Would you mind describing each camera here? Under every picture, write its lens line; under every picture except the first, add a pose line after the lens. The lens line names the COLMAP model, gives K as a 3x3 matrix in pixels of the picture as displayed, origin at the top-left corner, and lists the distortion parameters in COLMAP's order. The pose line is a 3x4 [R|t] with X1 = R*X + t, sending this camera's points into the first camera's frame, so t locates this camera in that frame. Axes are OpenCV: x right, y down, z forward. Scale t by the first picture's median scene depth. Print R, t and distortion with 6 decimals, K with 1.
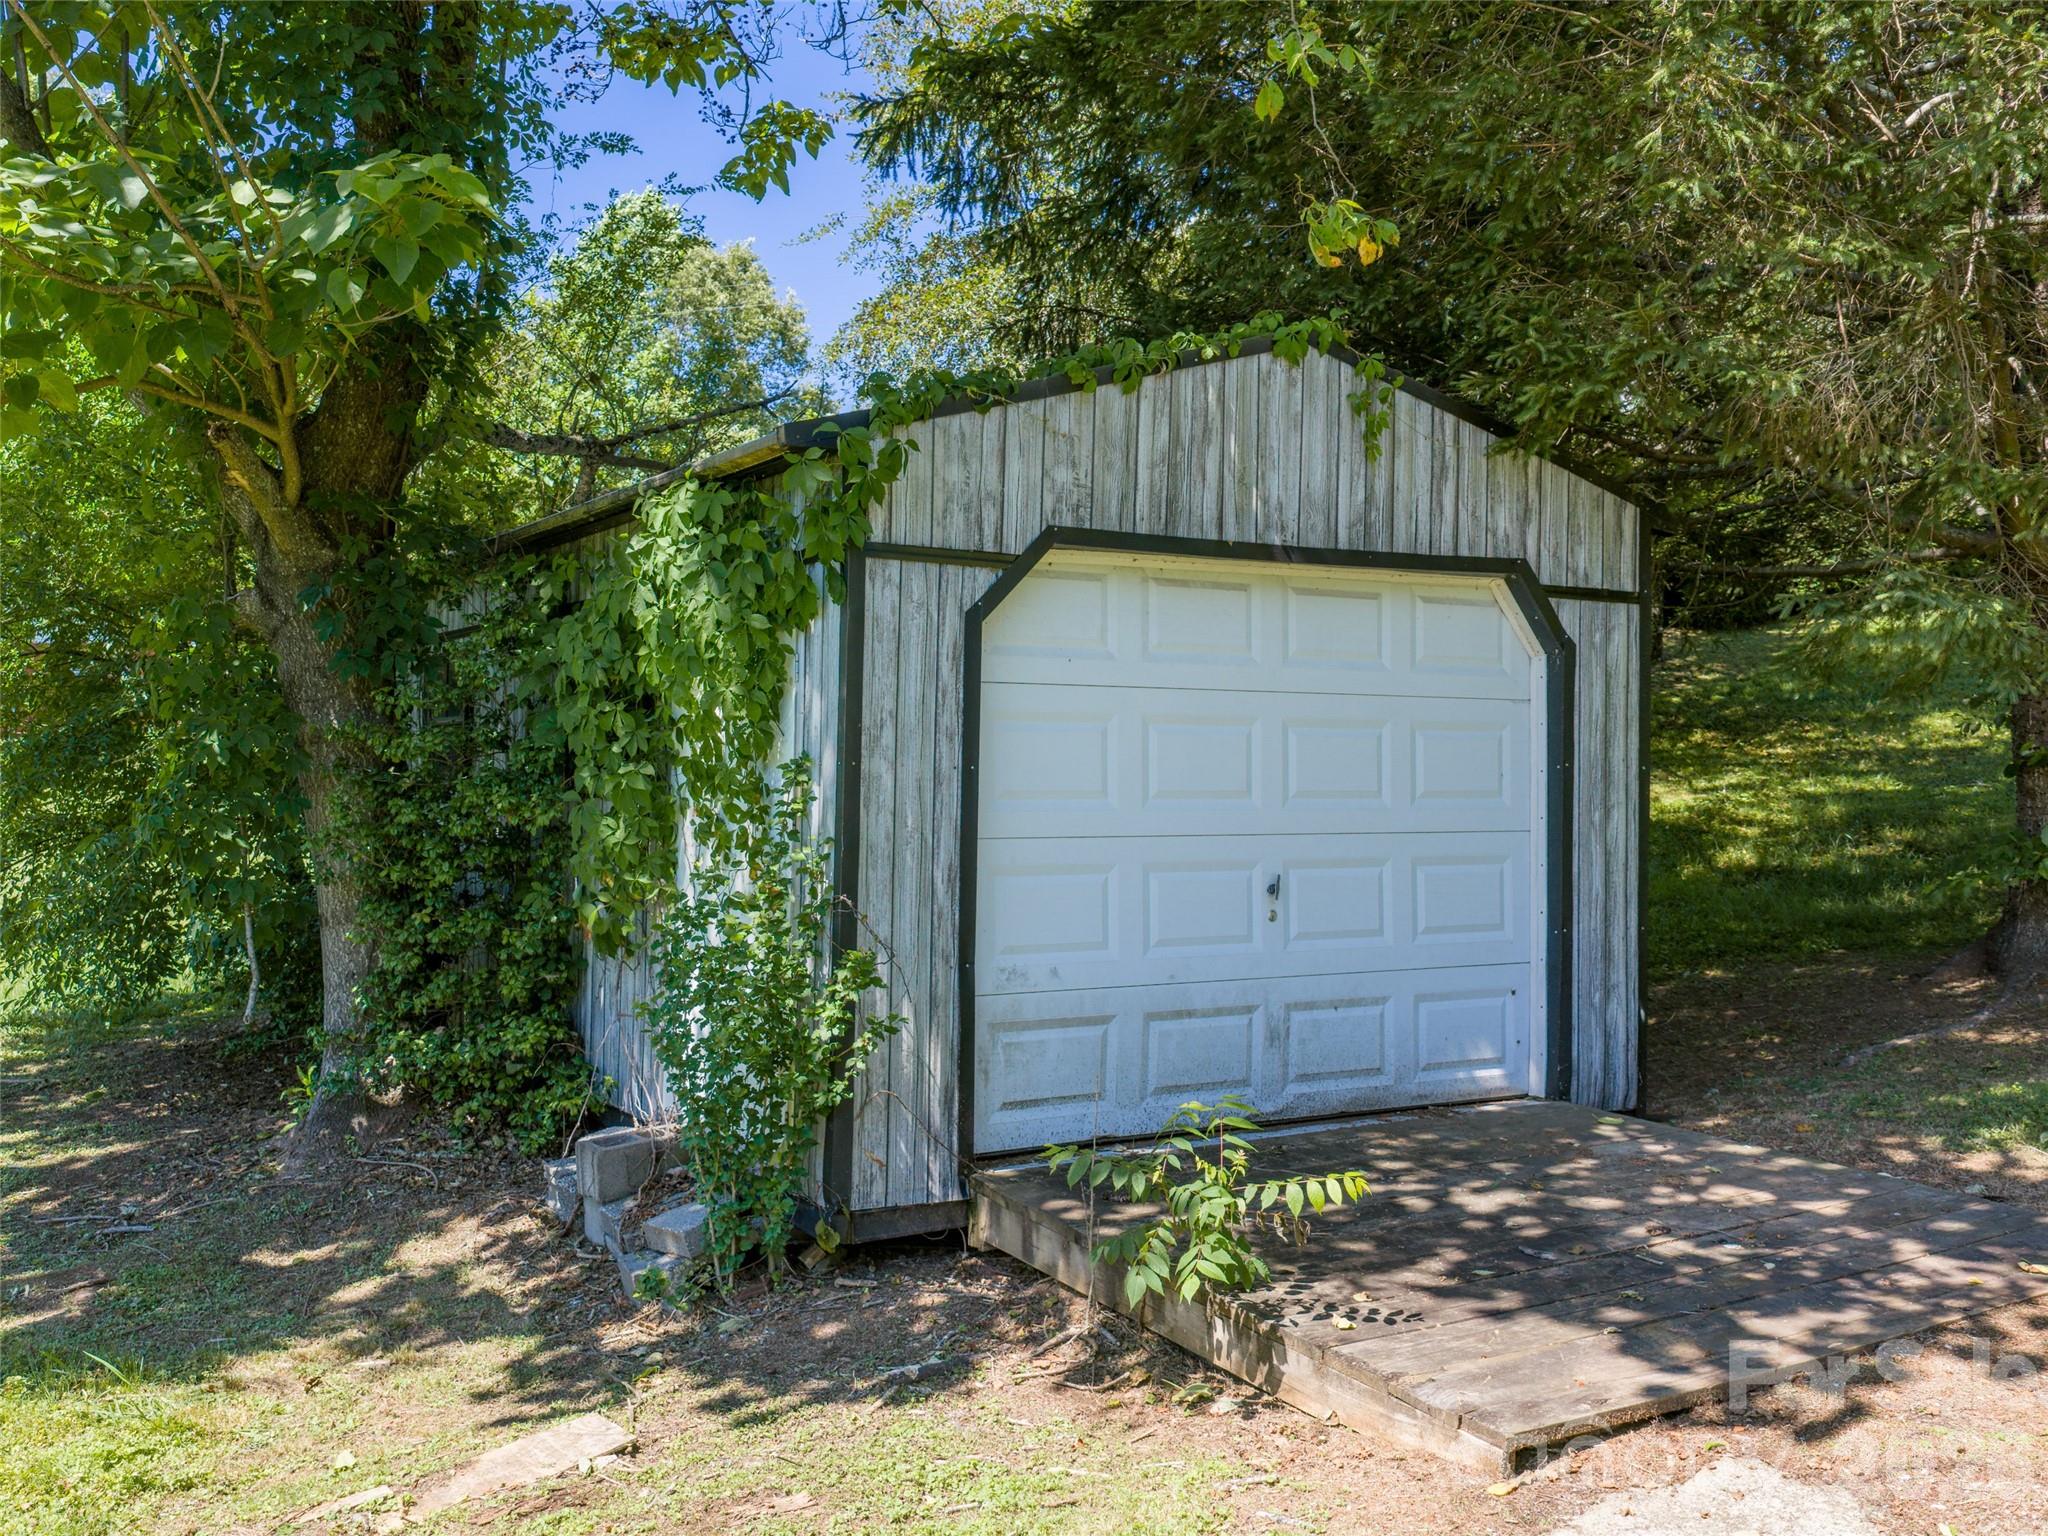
lens RADIAL K [[1903.2, 0, 1032.4], [0, 1903.2, 764.6], [0, 0, 1]] dist [0.038913, -0.087767]
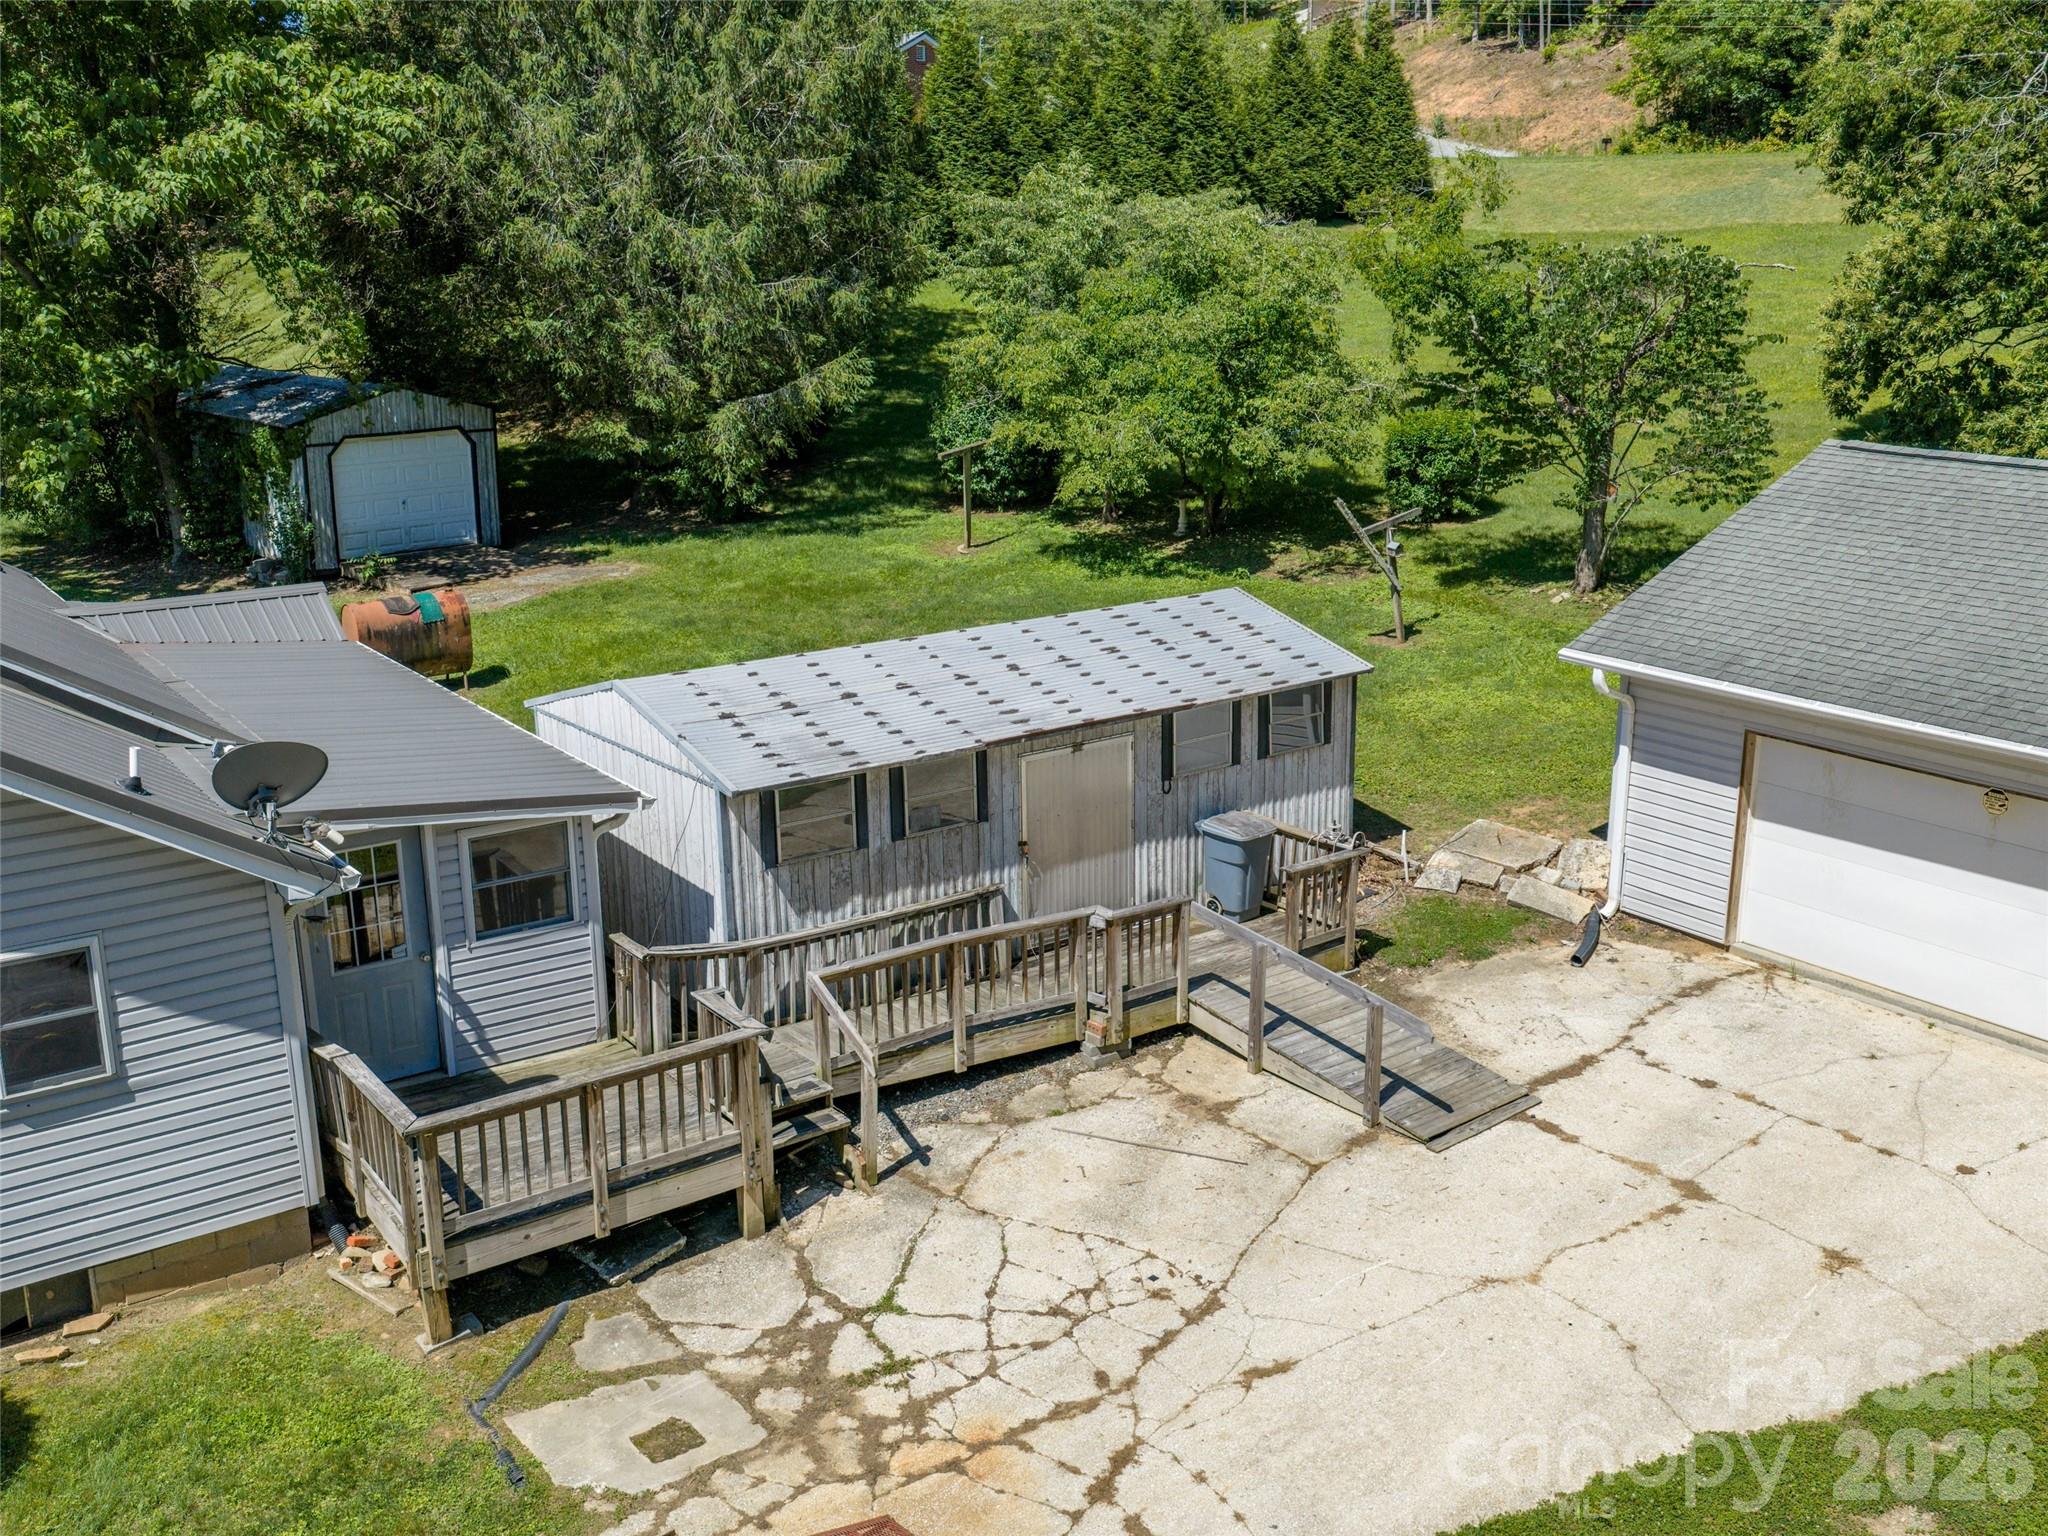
lens RADIAL K [[1903.2, 0, 1032.4], [0, 1903.2, 764.6], [0, 0, 1]] dist [0.038913, -0.087767]
pose [[0.965959, -0.074388, 0.247768, 0.441955], [0.002136, 0.960025, 0.279905, -0.686325], [-0.258685, -0.269848, 0.927504, -4.303767]]
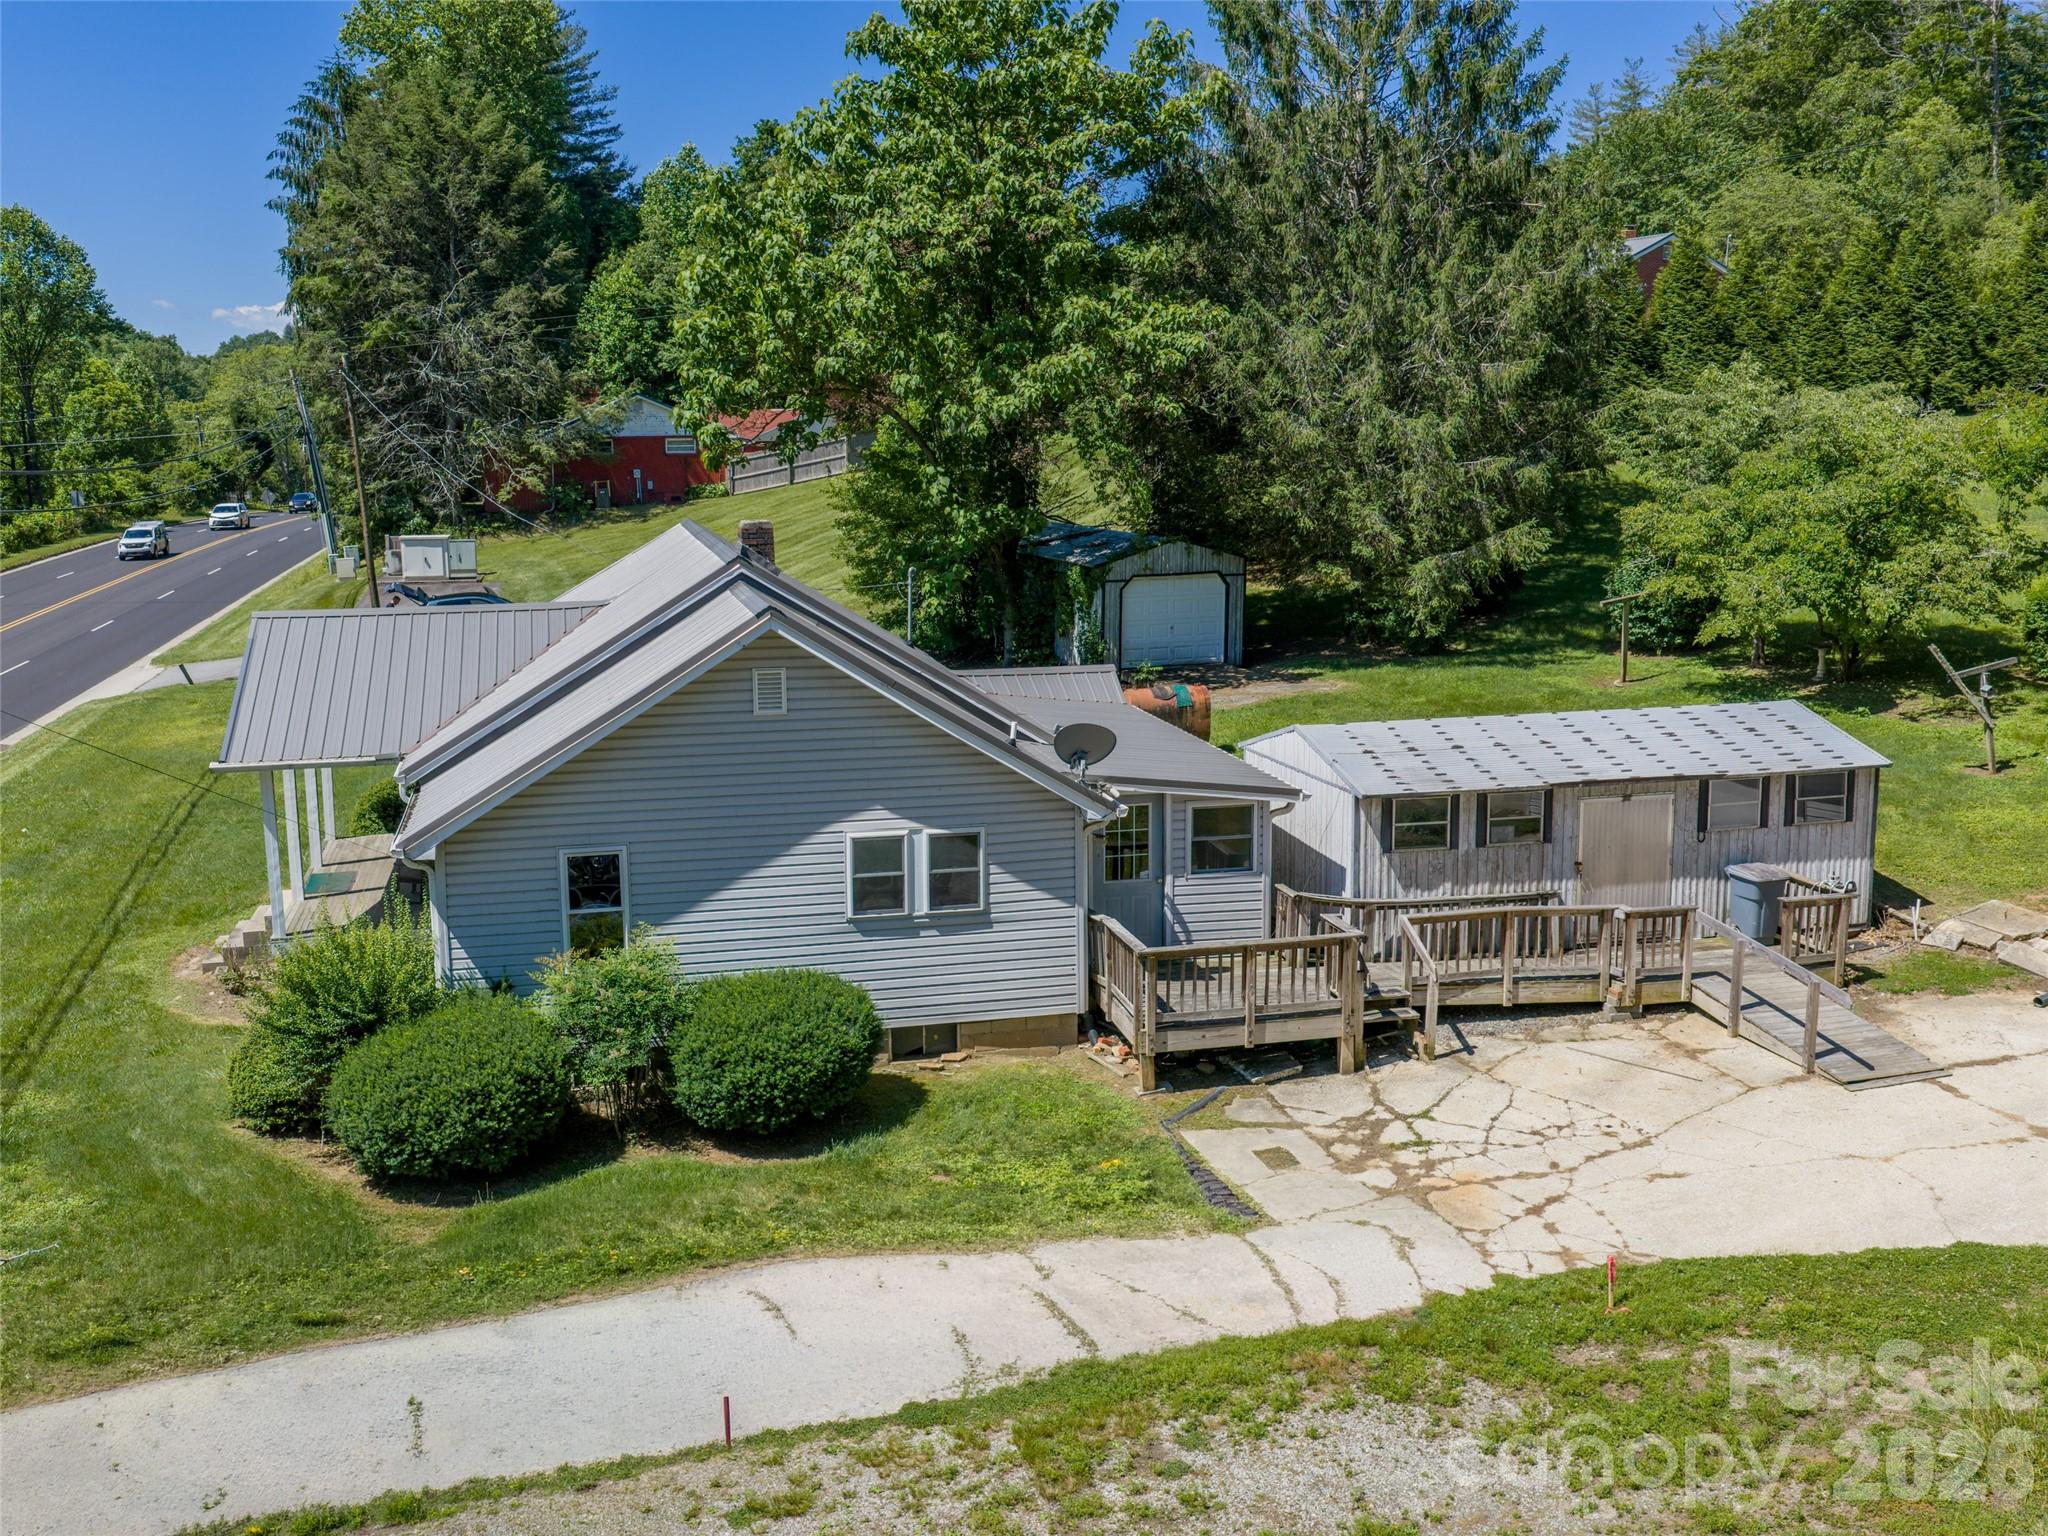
lens RADIAL K [[1903.2, 0, 1032.4], [0, 1903.2, 764.6], [0, 0, 1]] dist [0.038913, -0.087767]
pose [[0.991759, 0.014454, -0.127298, 0.503993], [0.010235, 0.981501, 0.191183, -0.732120], [0.127706, -0.190911, 0.973265, -5.507291]]
